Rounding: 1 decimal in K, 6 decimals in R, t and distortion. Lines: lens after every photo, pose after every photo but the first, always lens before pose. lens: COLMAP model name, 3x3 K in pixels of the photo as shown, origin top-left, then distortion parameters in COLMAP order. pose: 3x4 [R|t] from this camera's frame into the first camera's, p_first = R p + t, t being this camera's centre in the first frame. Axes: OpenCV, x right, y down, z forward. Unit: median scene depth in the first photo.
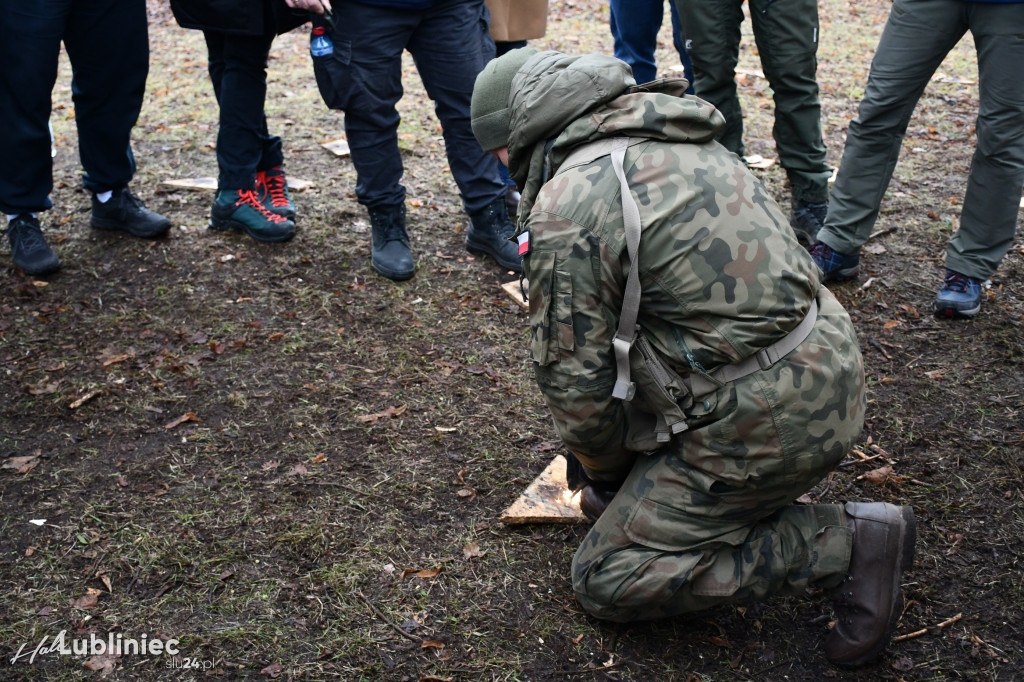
lens RADIAL K [[1266.3, 0, 509.1], [0, 1266.3, 408.6], [0, 0, 1]] dist [-0.026235, 0.014646]
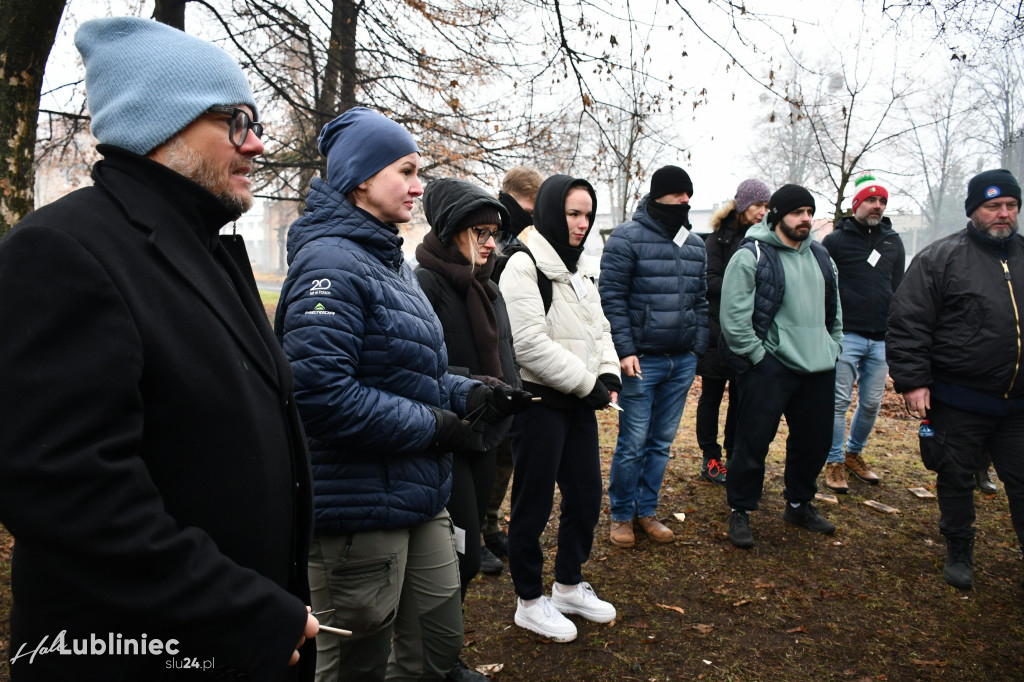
lens RADIAL K [[773.9, 0, 500.4], [0, 773.9, 343.3], [0, 0, 1]] dist [-0.008283, -0.009498]
pose [[0.800228, 0.068263, -0.595798, 0.012985], [-0.275705, 0.924159, -0.264420, 0.034592], [0.532562, 0.375861, 0.758358, -0.134733]]
